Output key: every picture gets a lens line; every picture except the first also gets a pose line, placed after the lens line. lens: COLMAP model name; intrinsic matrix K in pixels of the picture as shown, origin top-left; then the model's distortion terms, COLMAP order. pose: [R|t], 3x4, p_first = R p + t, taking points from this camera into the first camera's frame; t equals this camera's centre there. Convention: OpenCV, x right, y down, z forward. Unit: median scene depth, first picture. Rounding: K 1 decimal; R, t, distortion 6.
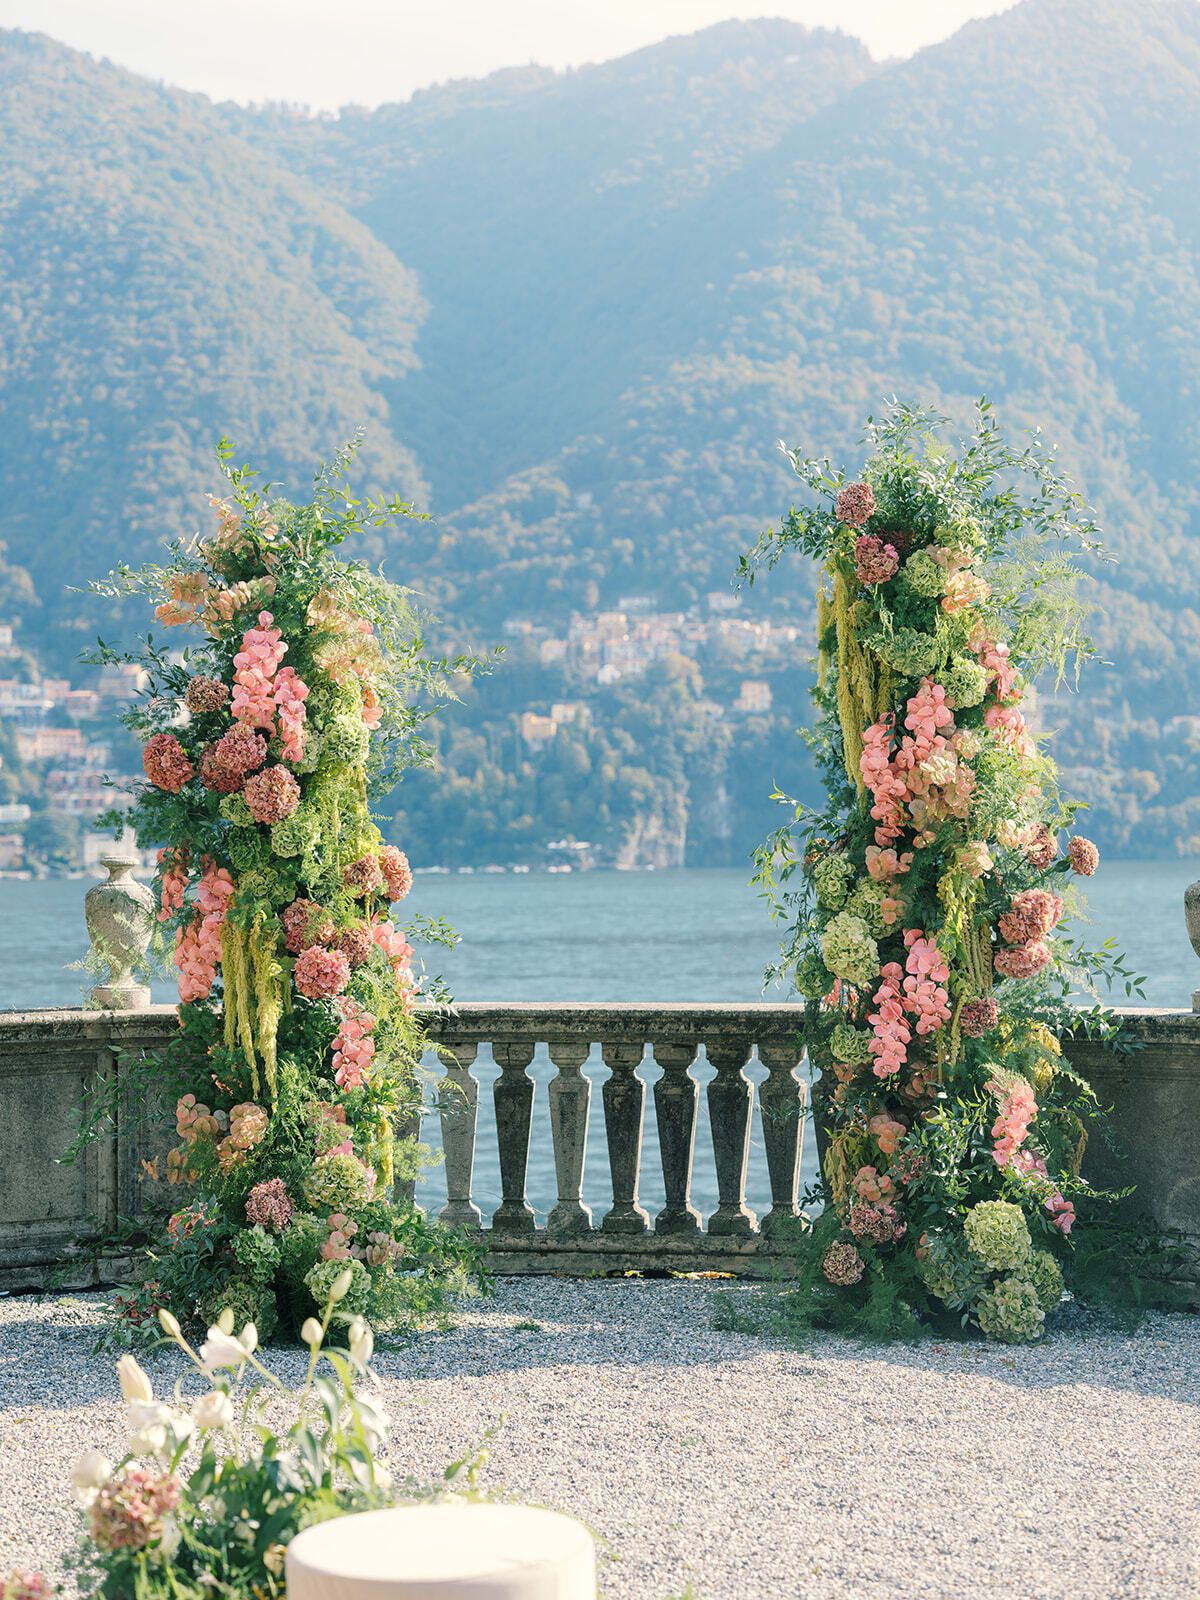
lens RADIAL K [[3298.1, 0, 600.0], [0, 3298.1, 800.0], [0, 0, 1]] dist [0.047340, -0.340318]
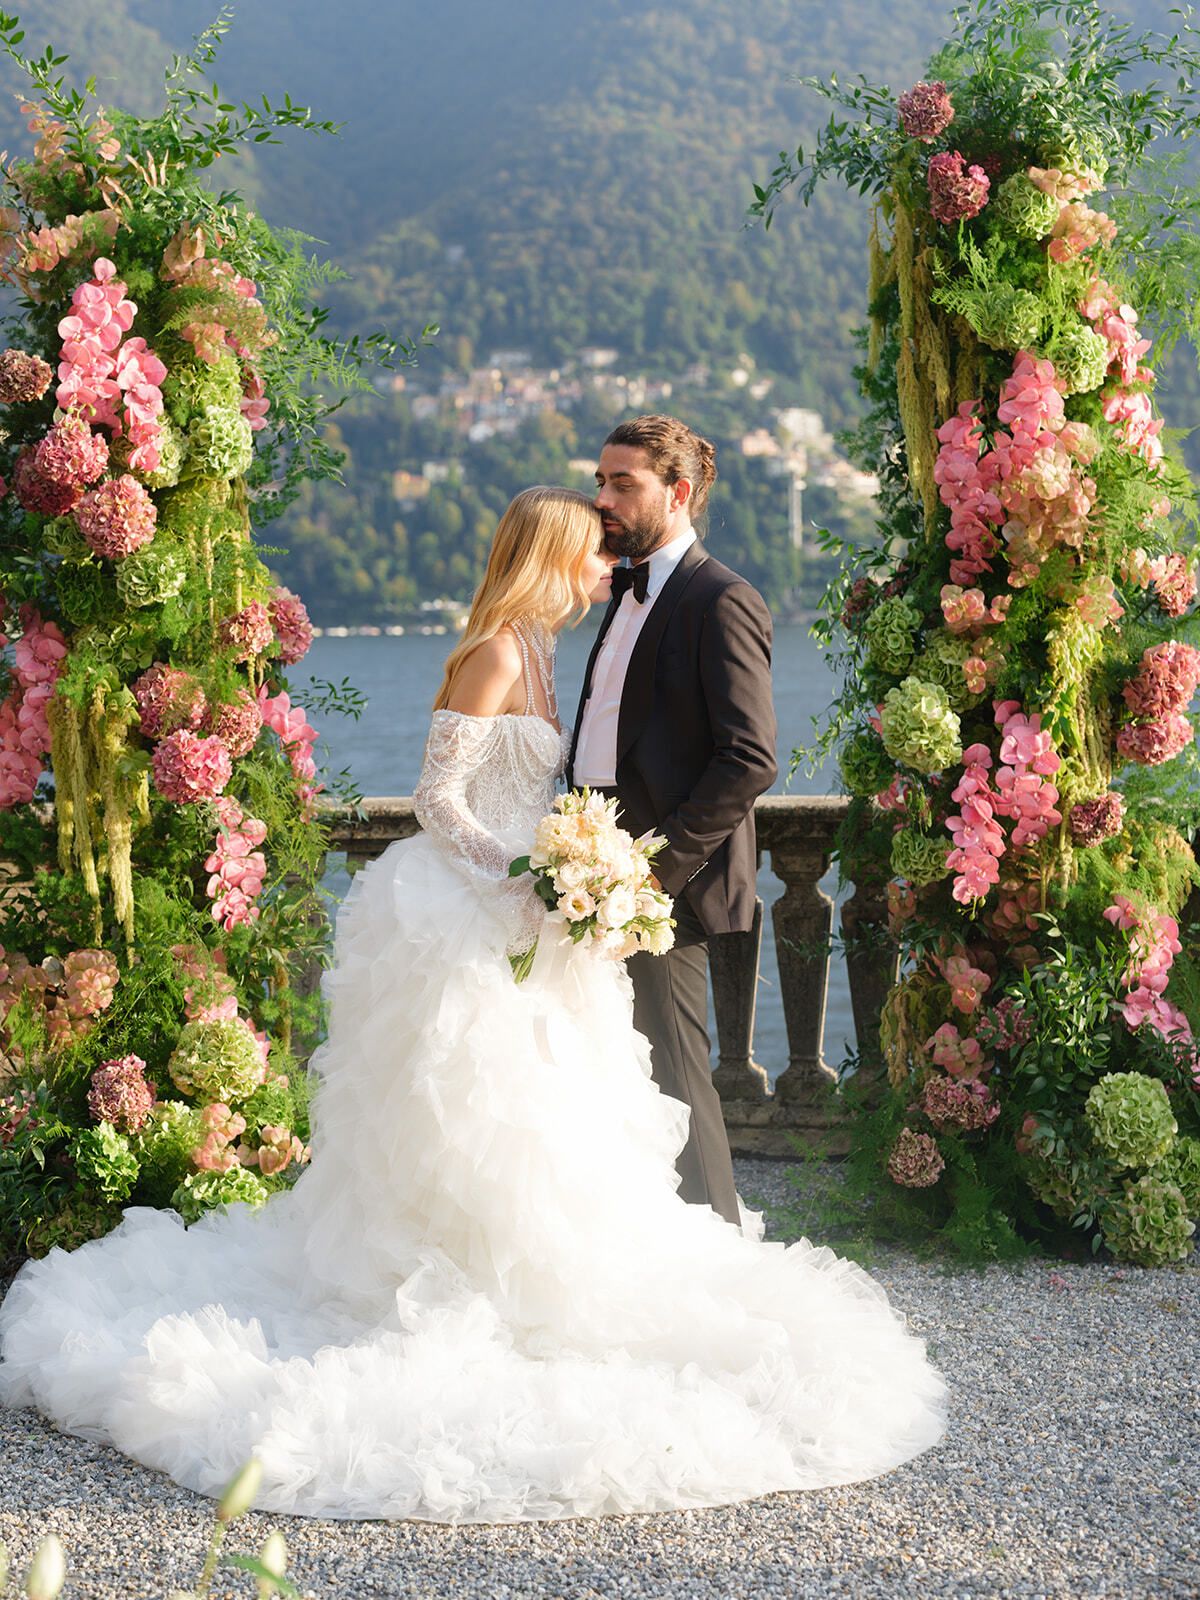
lens RADIAL K [[3201.7, 0, 624.9], [0, 3201.7, 799.6], [0, 0, 1]] dist [0.007671, -0.011898]
pose [[0.998734, -0.008720, 0.049541, -0.003037], [0.005044, 0.997256, 0.073865, 0.001060], [-0.050049, -0.073521, 0.996037, 0.037212]]
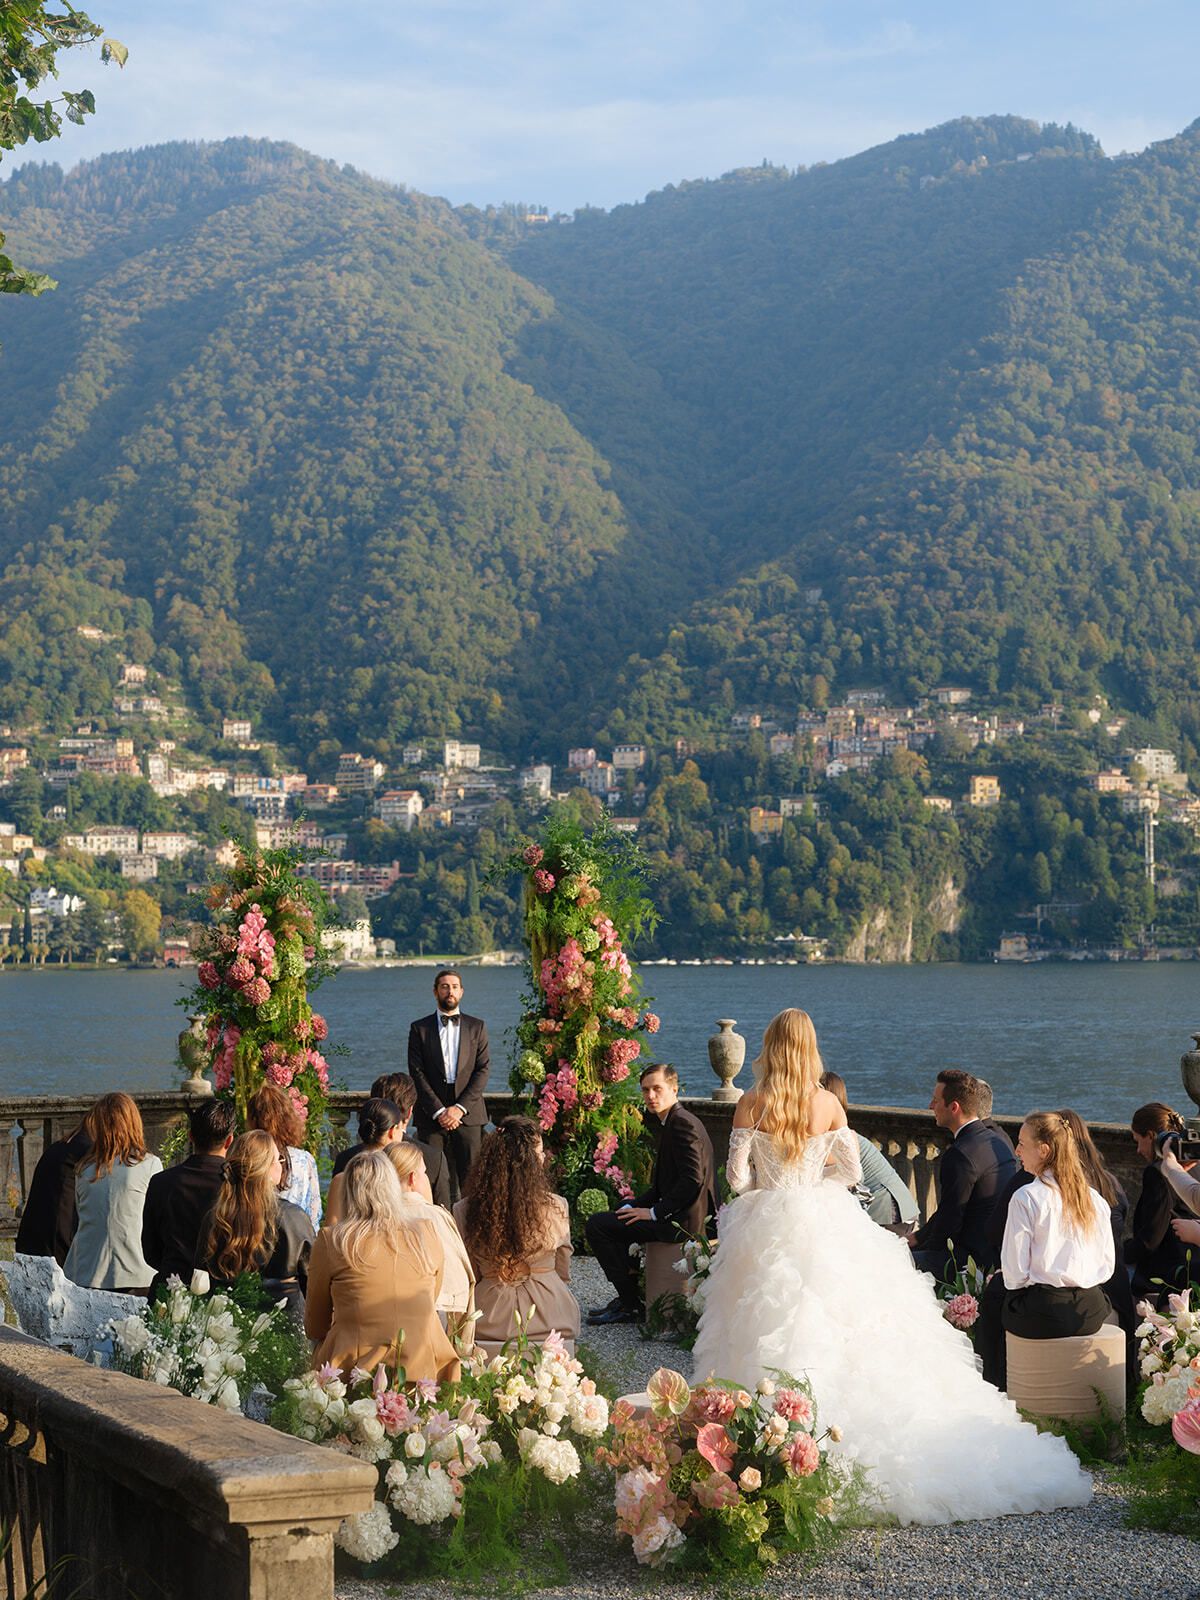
lens RADIAL K [[3840.1, 0, 597.7], [0, 3840.1, 718.9], [0, 0, 1]] dist [0.044812, -0.584309]
pose [[0.995333, 0.002620, -0.096468, 0.043575], [-0.006090, 0.999345, -0.035685, -0.011001], [0.096312, 0.036106, 0.994696, -0.175844]]
